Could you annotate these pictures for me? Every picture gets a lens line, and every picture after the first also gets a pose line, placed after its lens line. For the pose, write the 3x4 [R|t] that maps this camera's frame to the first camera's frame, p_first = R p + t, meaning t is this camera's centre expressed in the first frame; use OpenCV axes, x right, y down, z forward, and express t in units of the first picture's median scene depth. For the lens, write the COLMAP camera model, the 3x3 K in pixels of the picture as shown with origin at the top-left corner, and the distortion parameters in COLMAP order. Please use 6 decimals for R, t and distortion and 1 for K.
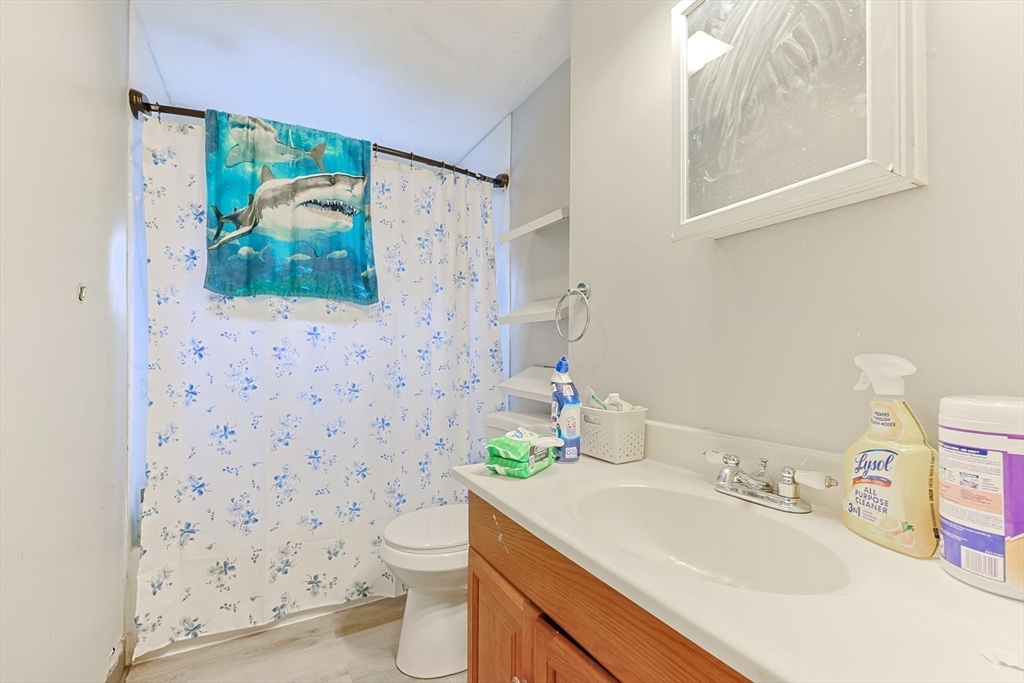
lens RADIAL K [[435.7, 0, 511.2], [0, 435.7, 345.5], [0, 0, 1]] dist [-0.003320, 0.000808]
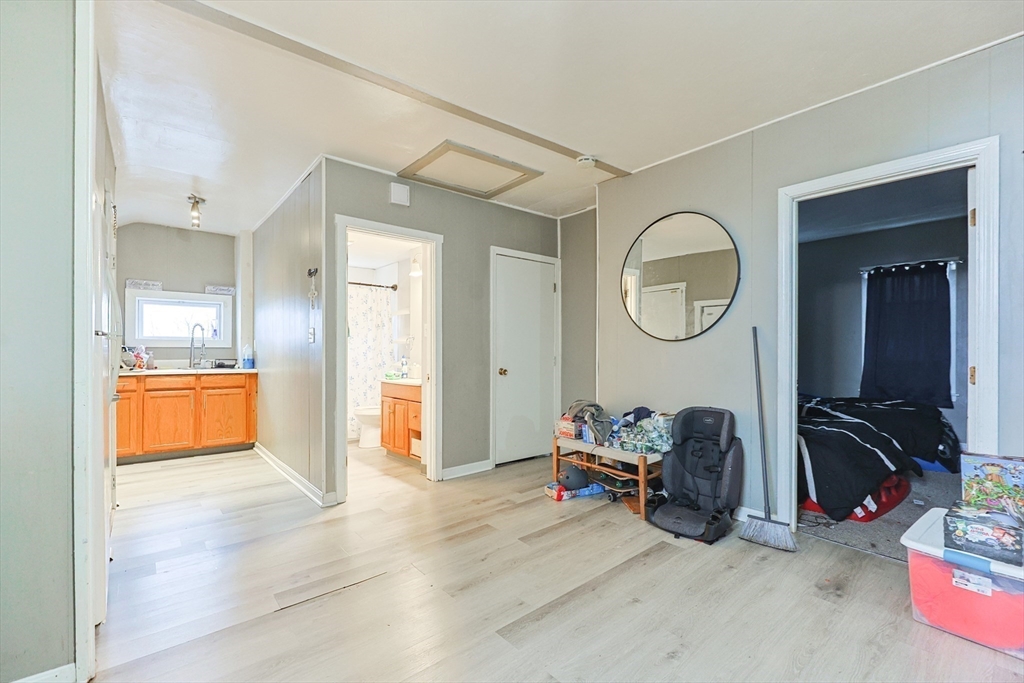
lens RADIAL K [[435.7, 0, 512.9], [0, 435.7, 349.0], [0, 0, 1]] dist [-0.003320, 0.000808]
pose [[0.983838, -0.001914, 0.179048, 0.227548], [0.000360, 0.999962, 0.008709, -0.035757], [-0.179058, -0.008504, 0.983802, -1.863074]]
